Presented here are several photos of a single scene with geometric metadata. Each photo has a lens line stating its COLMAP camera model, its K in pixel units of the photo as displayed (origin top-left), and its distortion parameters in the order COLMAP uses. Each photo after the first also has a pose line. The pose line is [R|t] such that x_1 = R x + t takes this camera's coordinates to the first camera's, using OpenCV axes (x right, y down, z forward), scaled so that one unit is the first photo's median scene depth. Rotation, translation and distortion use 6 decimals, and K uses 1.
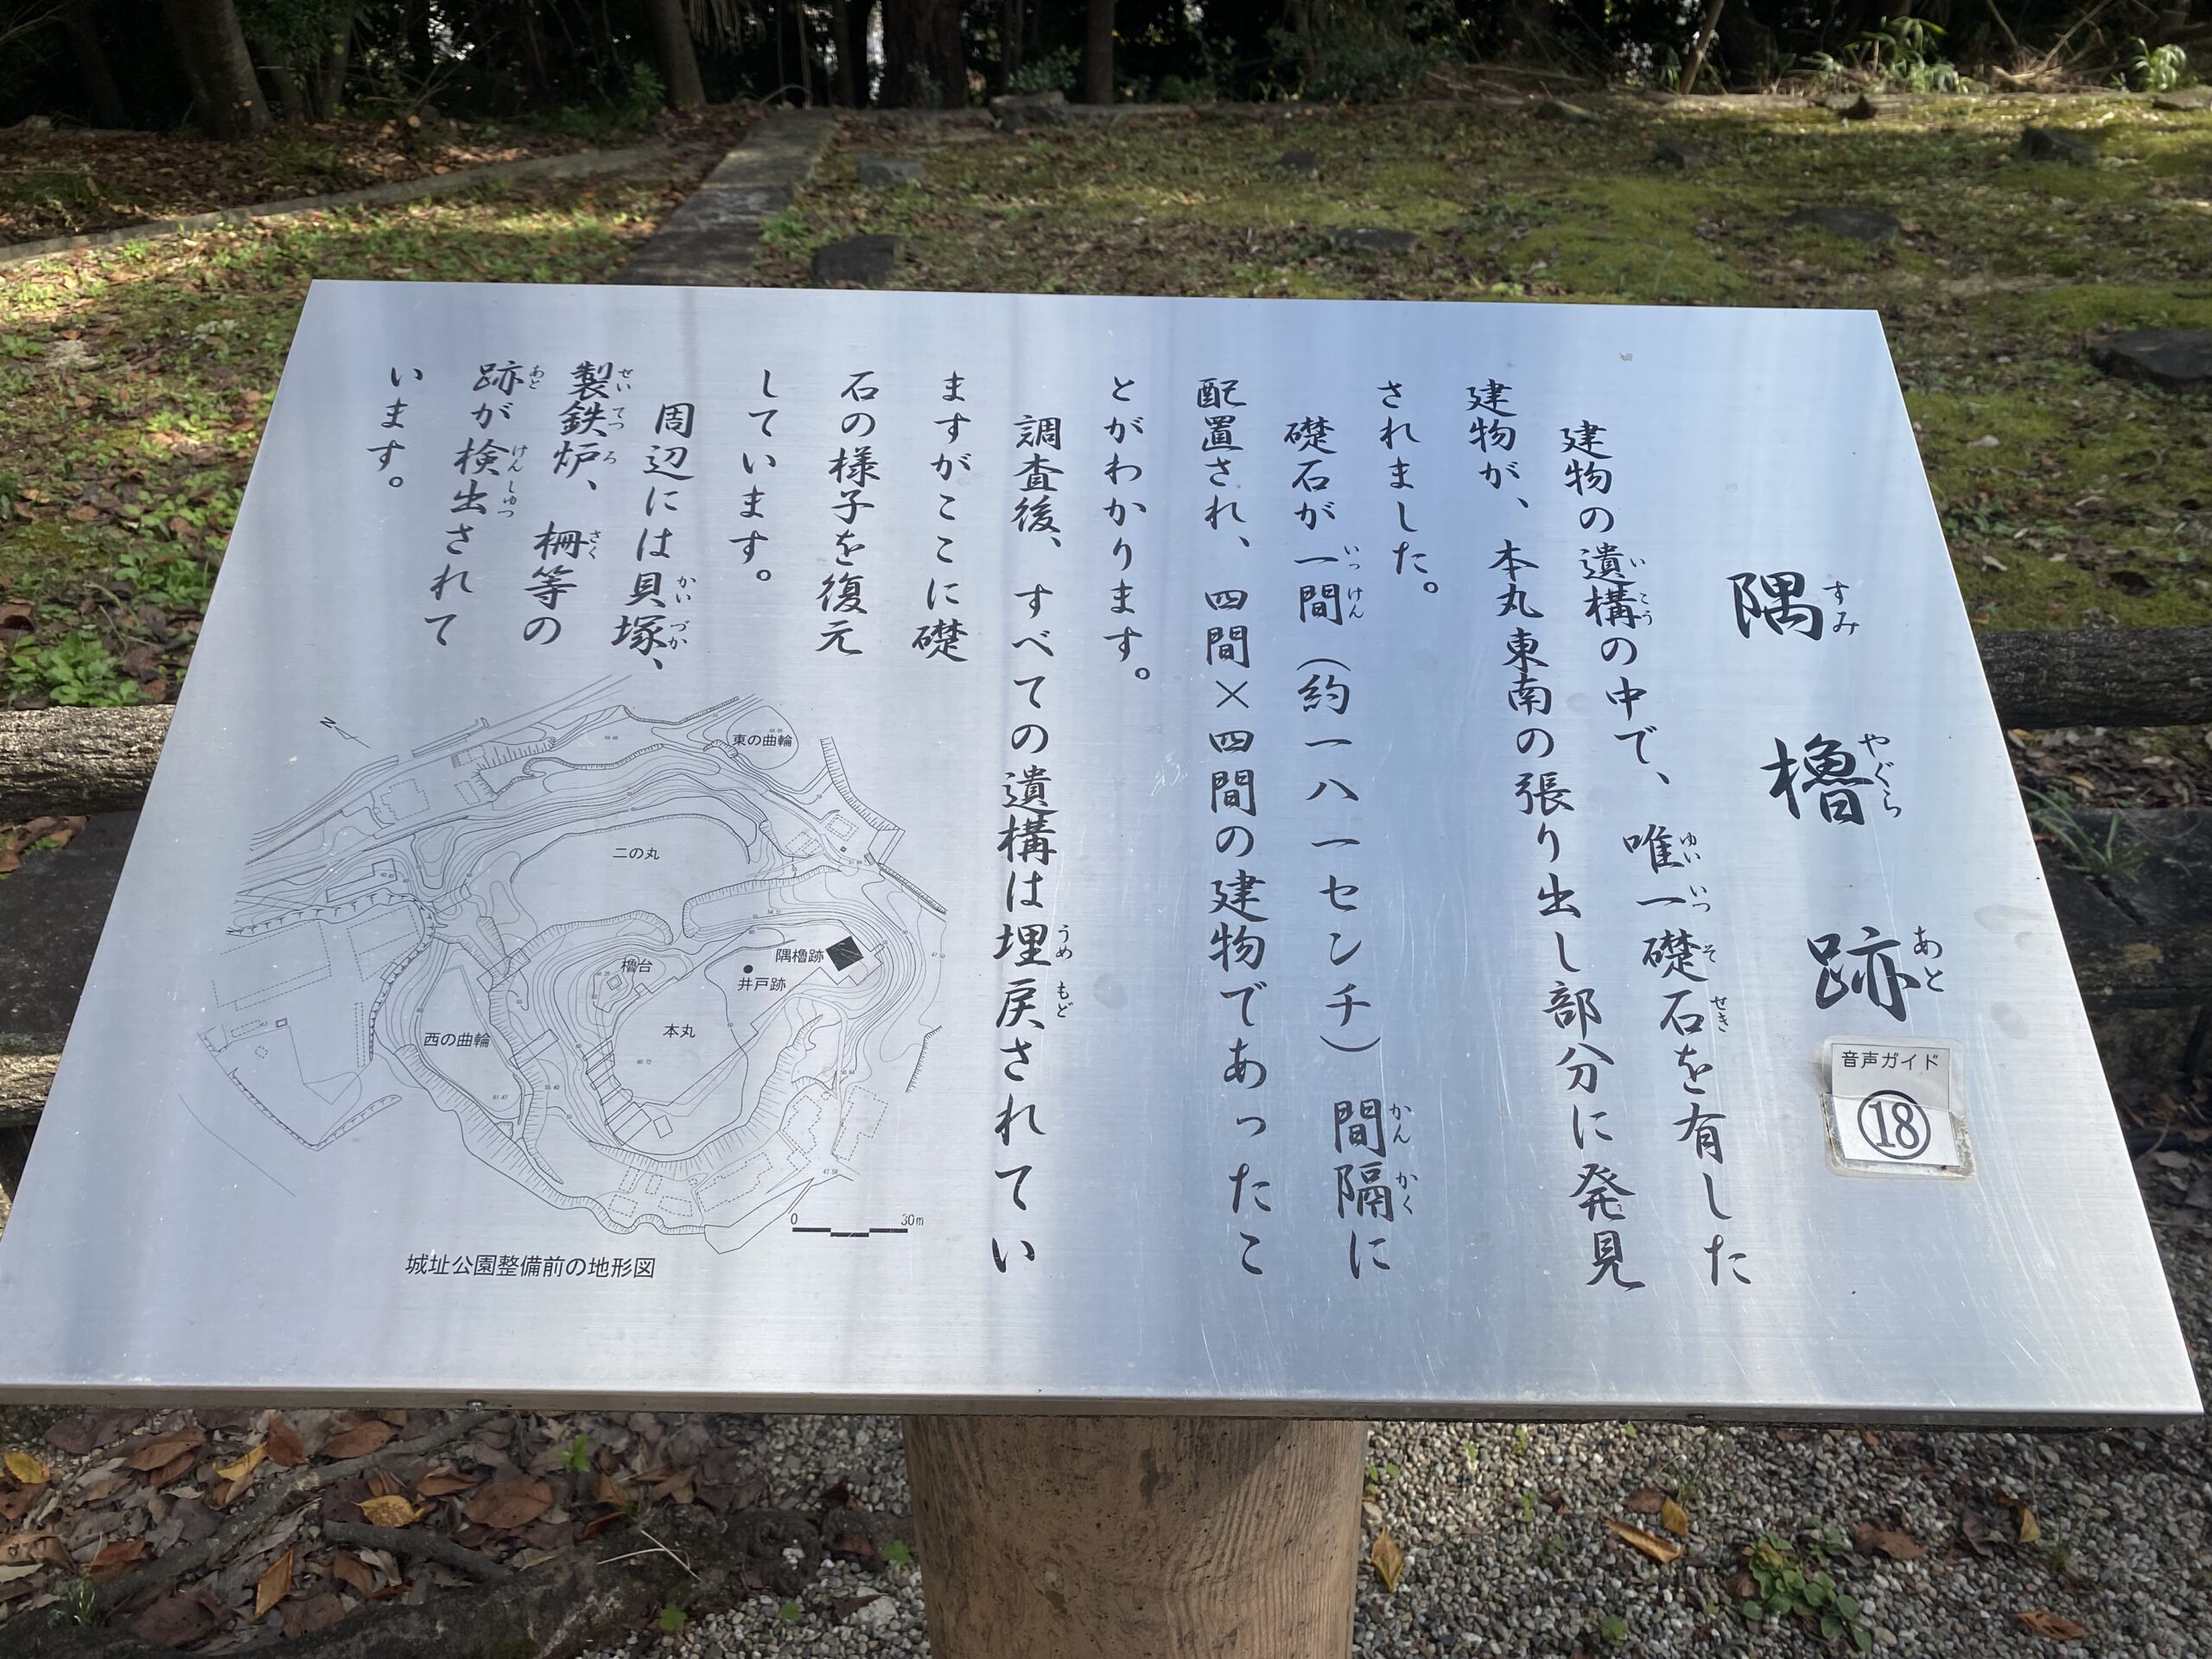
lens RADIAL K [[1705.0, 0, 1092.4], [0, 1705.0, 820.9], [0, 0, 1]] dist [0.009652, -0.019166]
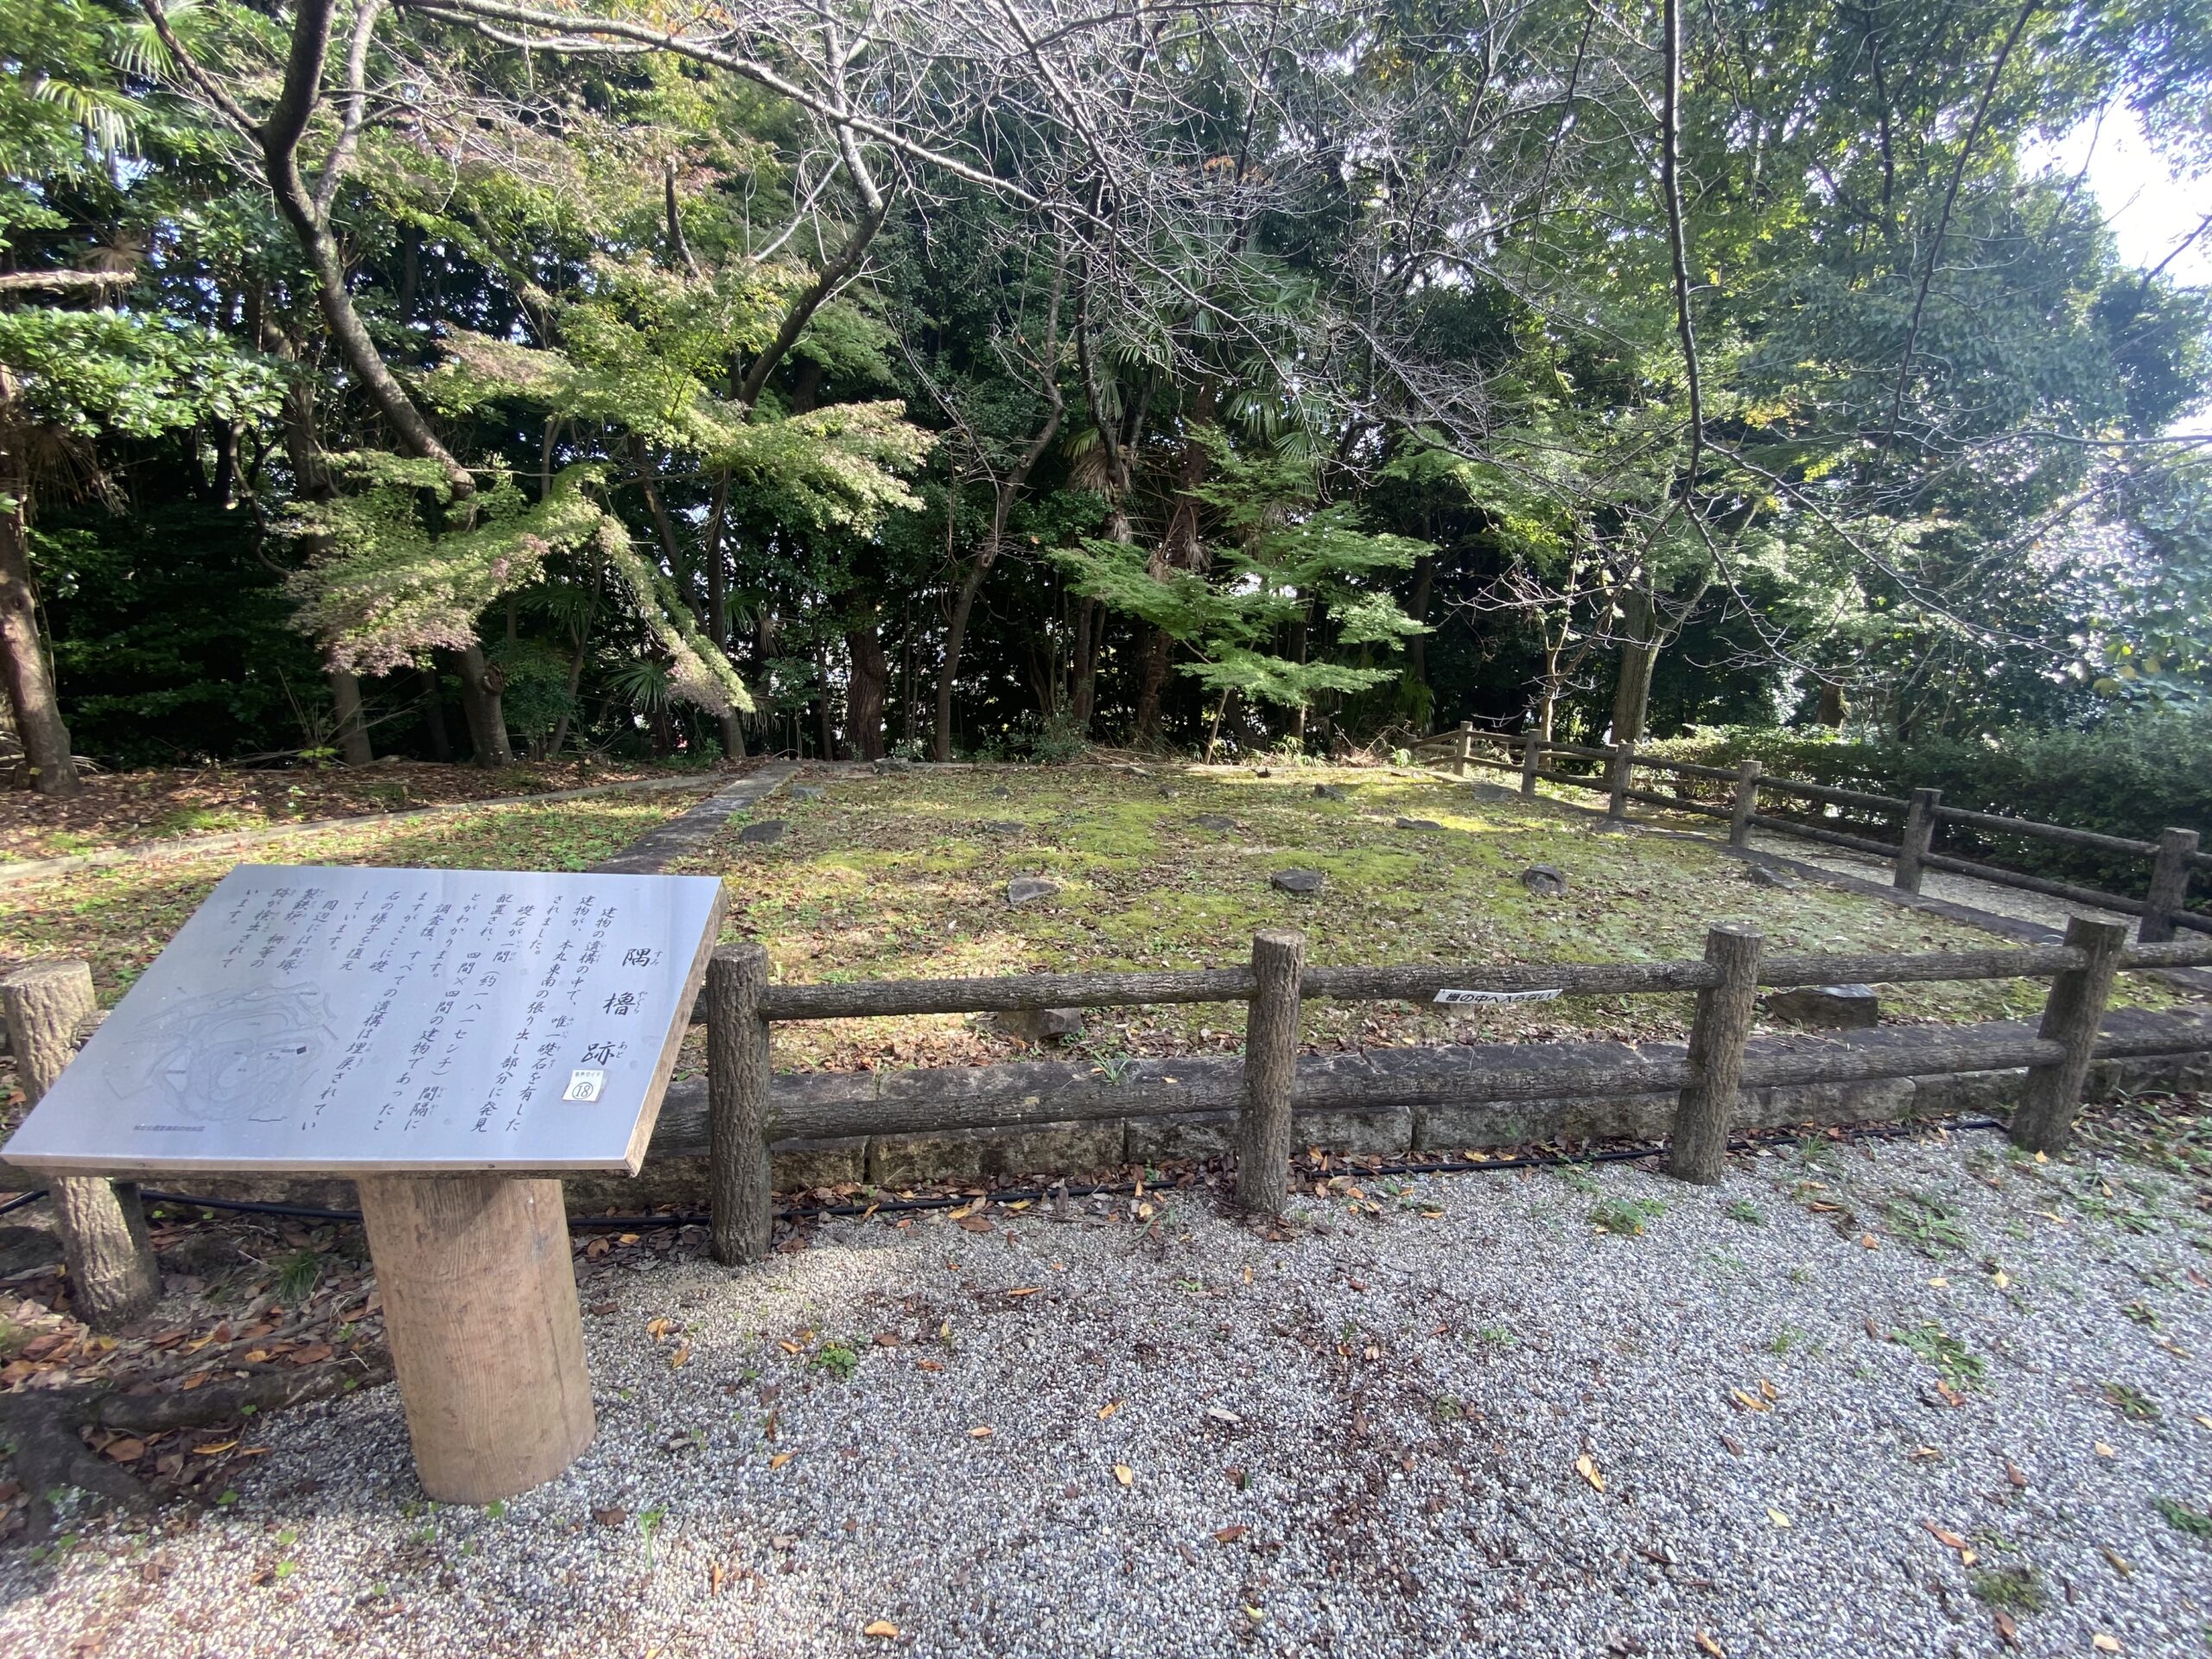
lens RADIAL K [[909.8, 0, 1109.9], [0, 909.8, 842.7], [0, 0, 1]] dist [-0.002066, -0.007340]
pose [[0.993622, 0.016271, 0.111581, 0.135717], [0.017290, 0.955846, -0.293359, 0.025349], [-0.111427, 0.293417, 0.949468, -0.114642]]
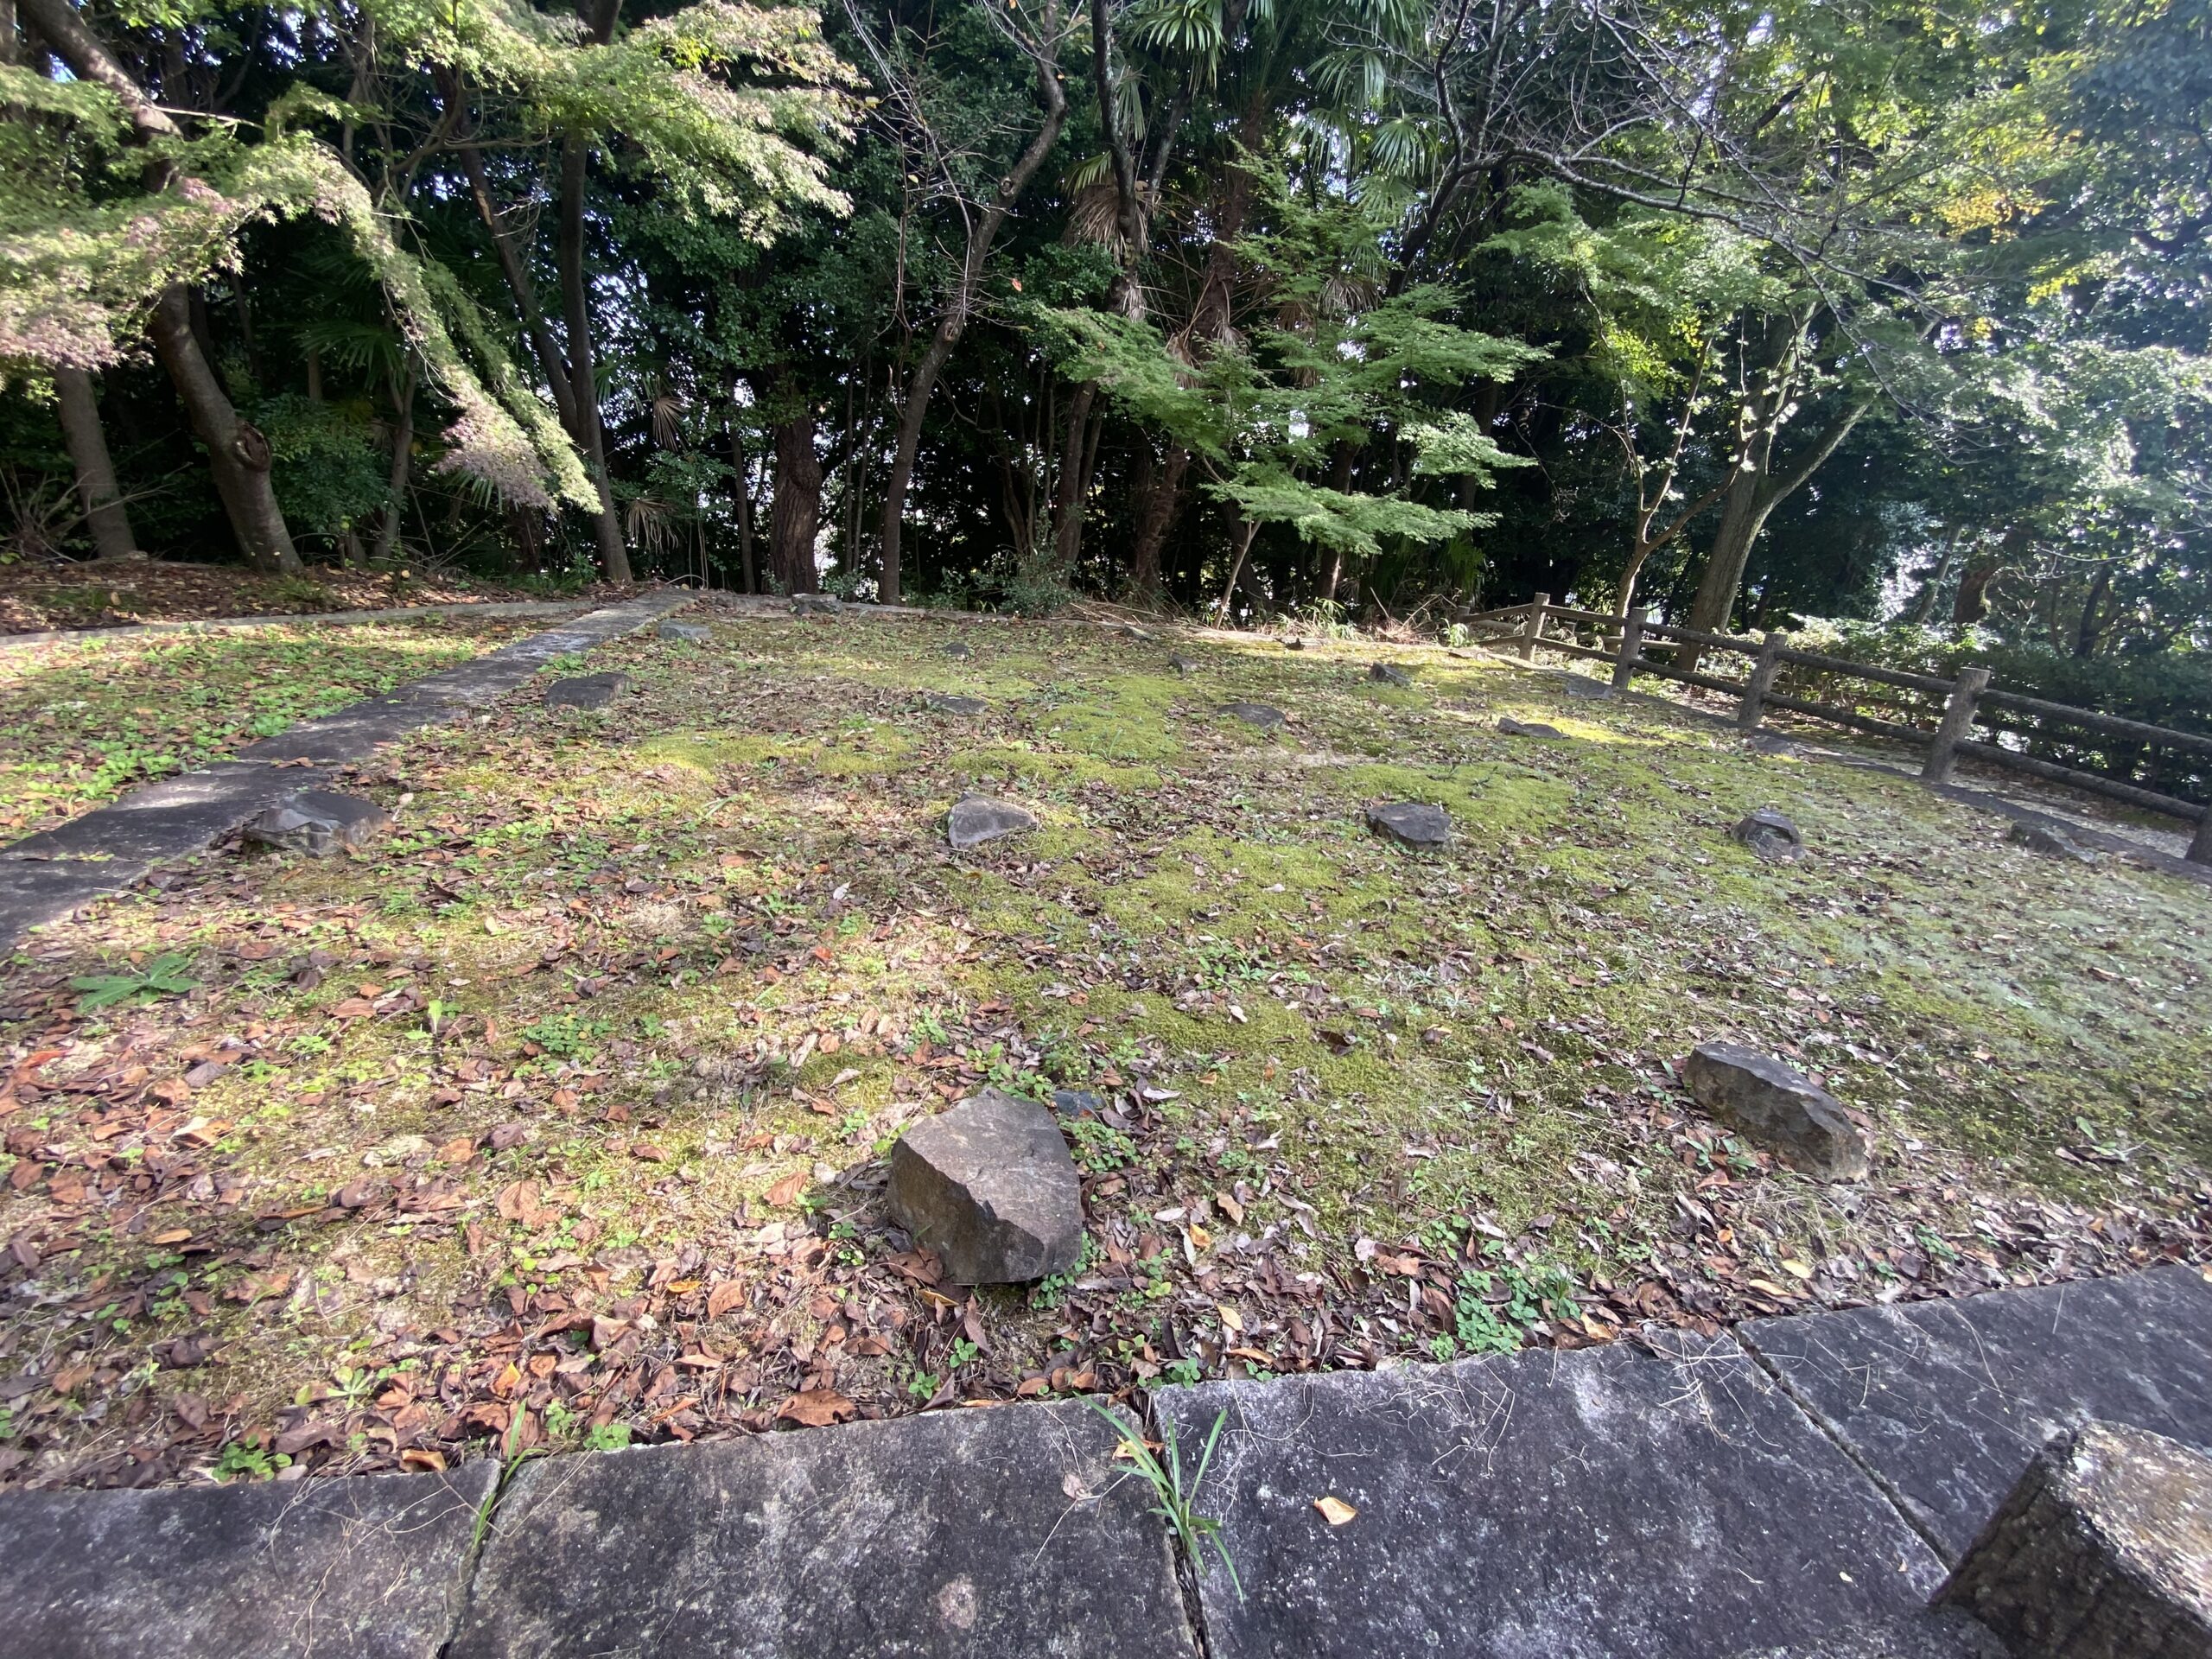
lens RADIAL K [[909.8, 0, 1108.3], [0, 909.8, 839.7], [0, 0, 1]] dist [-0.002066, -0.007340]
pose [[0.987073, 0.051039, 0.151924, 0.146087], [-0.027963, 0.988242, -0.150317, -0.078206], [-0.157810, 0.144125, 0.976895, 0.154120]]
